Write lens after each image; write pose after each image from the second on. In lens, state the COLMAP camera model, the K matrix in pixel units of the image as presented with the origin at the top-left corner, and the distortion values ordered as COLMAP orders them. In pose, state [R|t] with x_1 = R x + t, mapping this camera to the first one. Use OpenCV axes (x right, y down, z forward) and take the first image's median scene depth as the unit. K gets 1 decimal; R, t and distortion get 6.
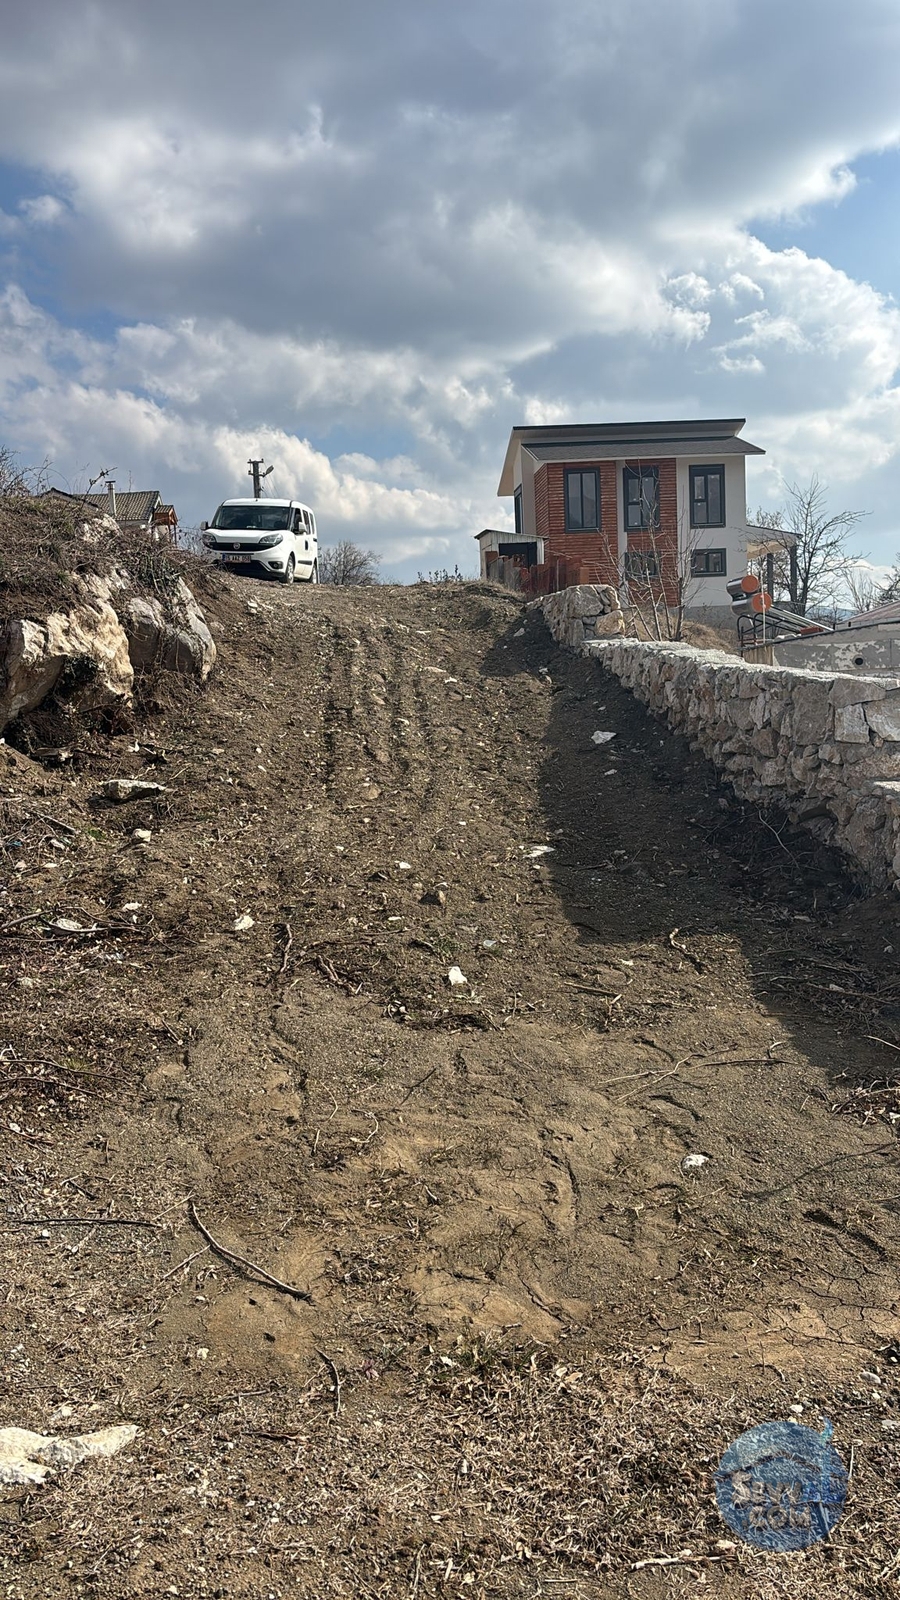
lens RADIAL K [[1243.1, 0, 414.7], [0, 1243.1, 807.8], [0, 0, 1]] dist [0.072667, -0.071470]
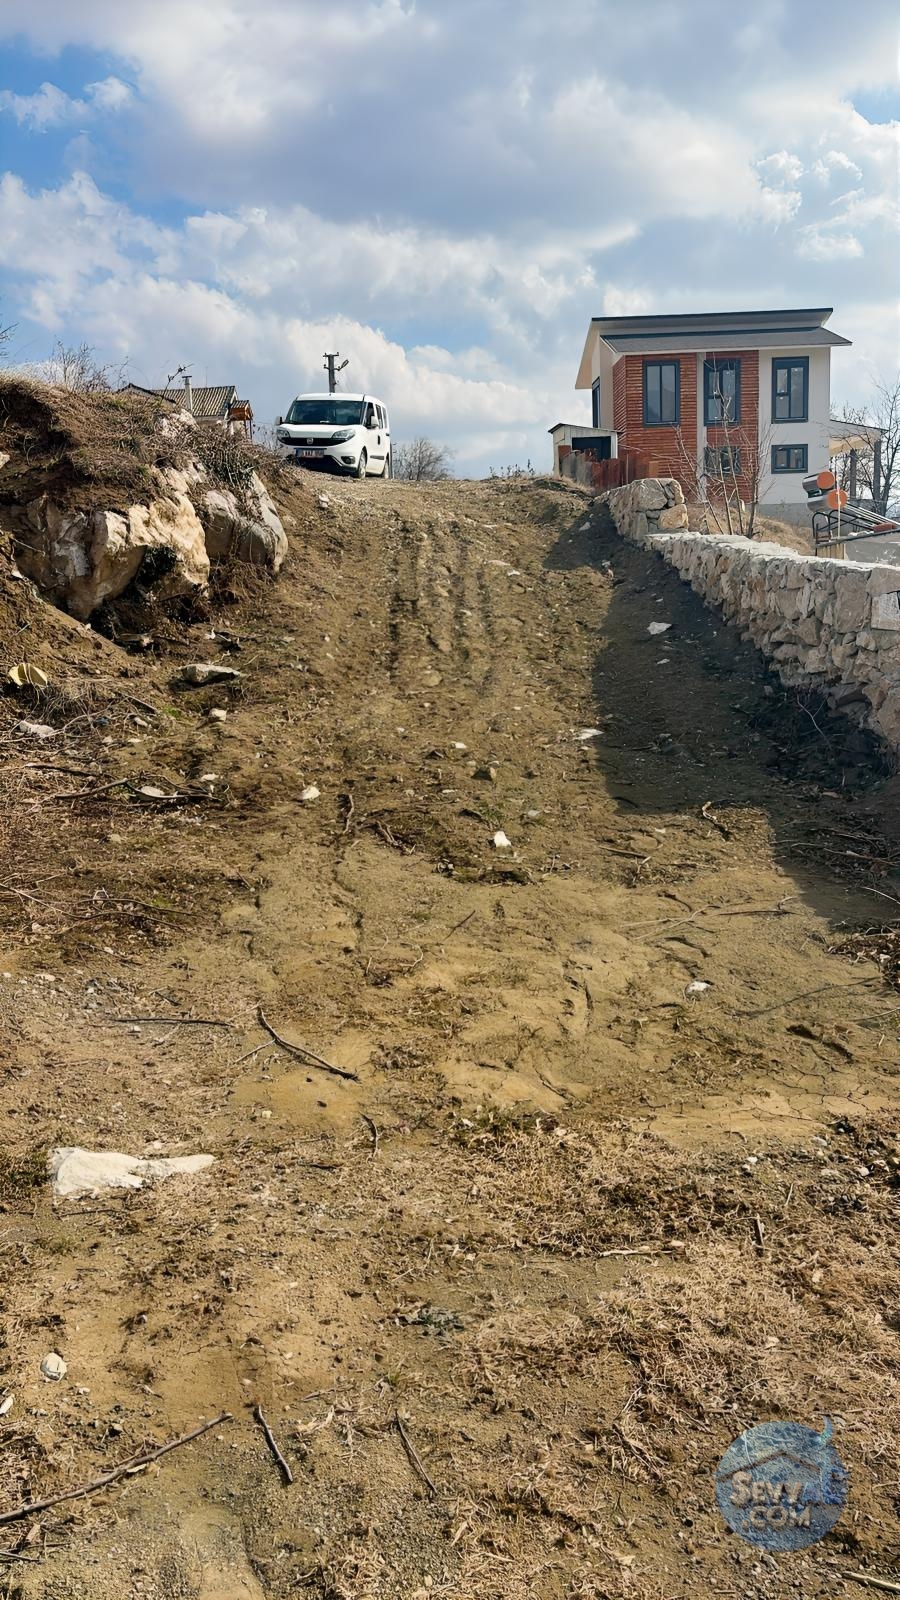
lens RADIAL K [[1270.5, 0, 428.8], [0, 1270.5, 805.9], [0, 0, 1]] dist [0.187941, -0.624676]
pose [[0.998519, 0.014514, -0.052426, 0.024329], [-0.010909, 0.997599, 0.068393, 0.025718], [0.053292, -0.067720, 0.996280, -0.105258]]
